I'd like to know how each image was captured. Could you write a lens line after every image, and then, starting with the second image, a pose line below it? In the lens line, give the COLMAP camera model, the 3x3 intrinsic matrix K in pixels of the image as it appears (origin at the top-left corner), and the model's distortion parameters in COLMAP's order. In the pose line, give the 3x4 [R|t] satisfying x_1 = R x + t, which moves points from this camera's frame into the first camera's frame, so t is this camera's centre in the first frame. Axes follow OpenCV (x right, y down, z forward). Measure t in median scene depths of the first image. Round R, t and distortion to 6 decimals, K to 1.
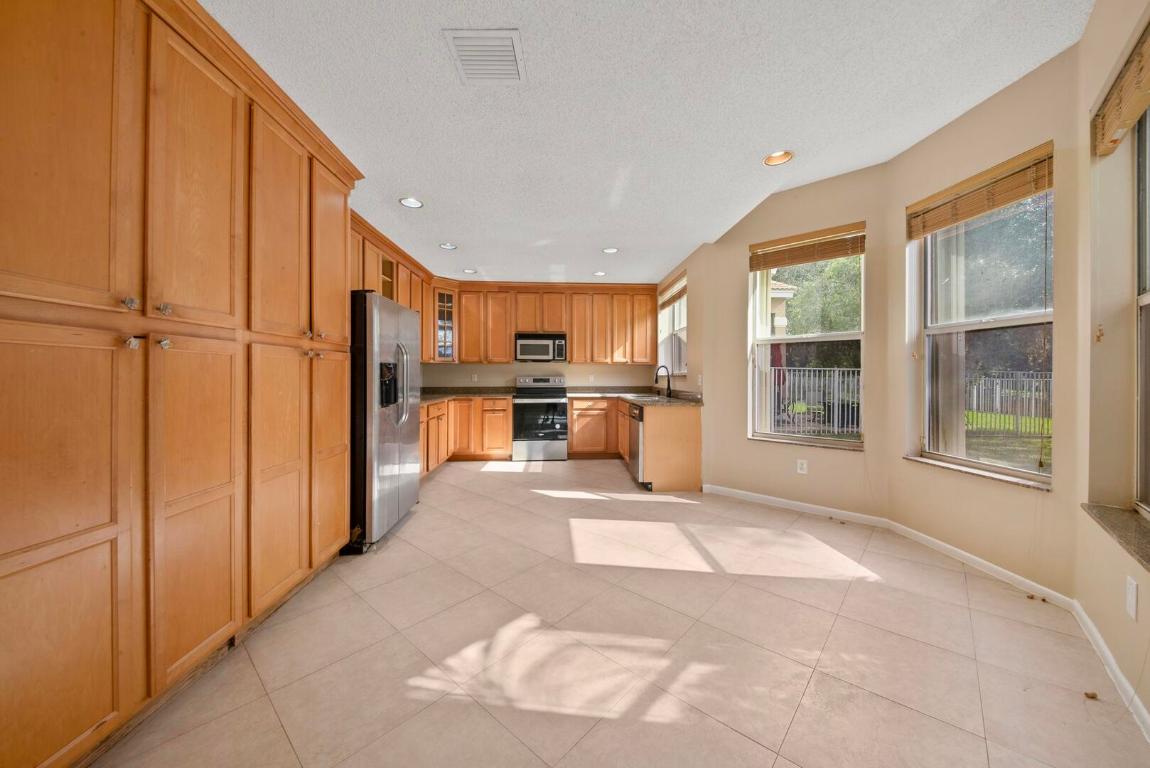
lens RADIAL K [[400.9, 0, 580.7], [0, 400.9, 375.9], [0, 0, 1]] dist [0.001209, -0.010515]
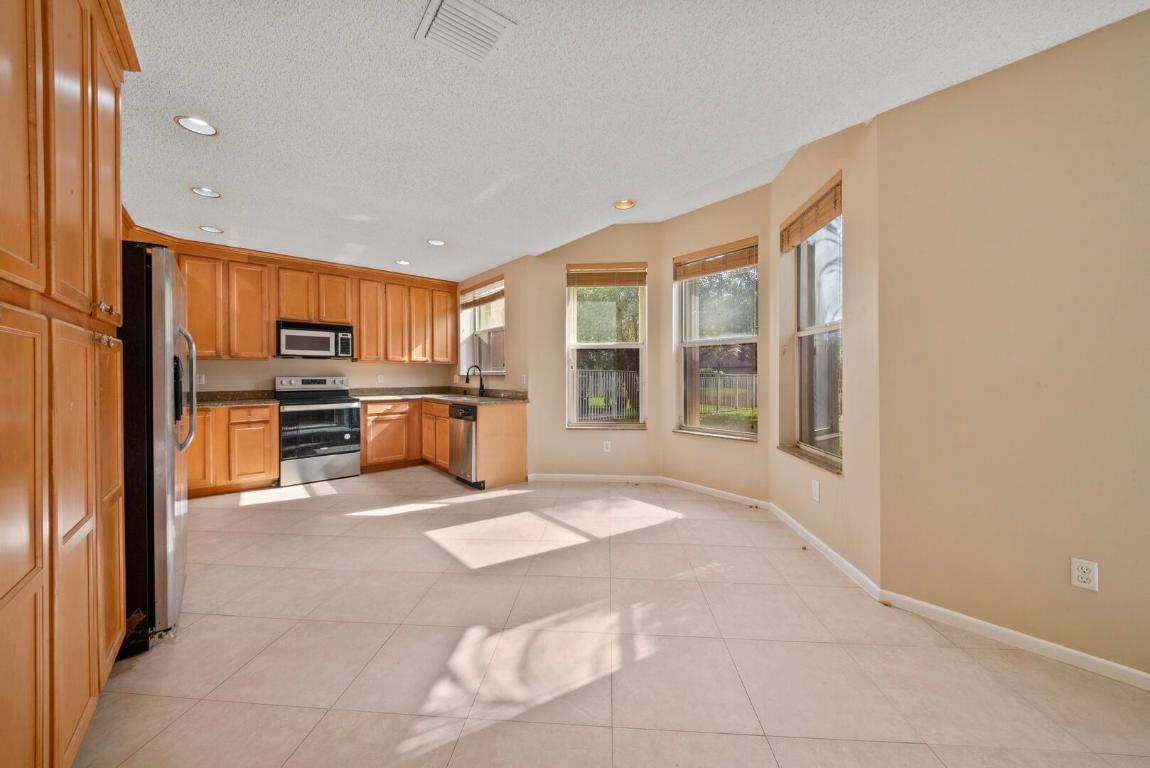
lens RADIAL K [[400.9, 0, 580.7], [0, 400.9, 375.9], [0, 0, 1]] dist [0.001209, -0.010515]
pose [[0.783848, -0.002679, 0.620947, -0.200567], [0.002614, 0.999996, 0.001014, 0.000323], [-0.620948, 0.000829, 0.783852, 0.041714]]
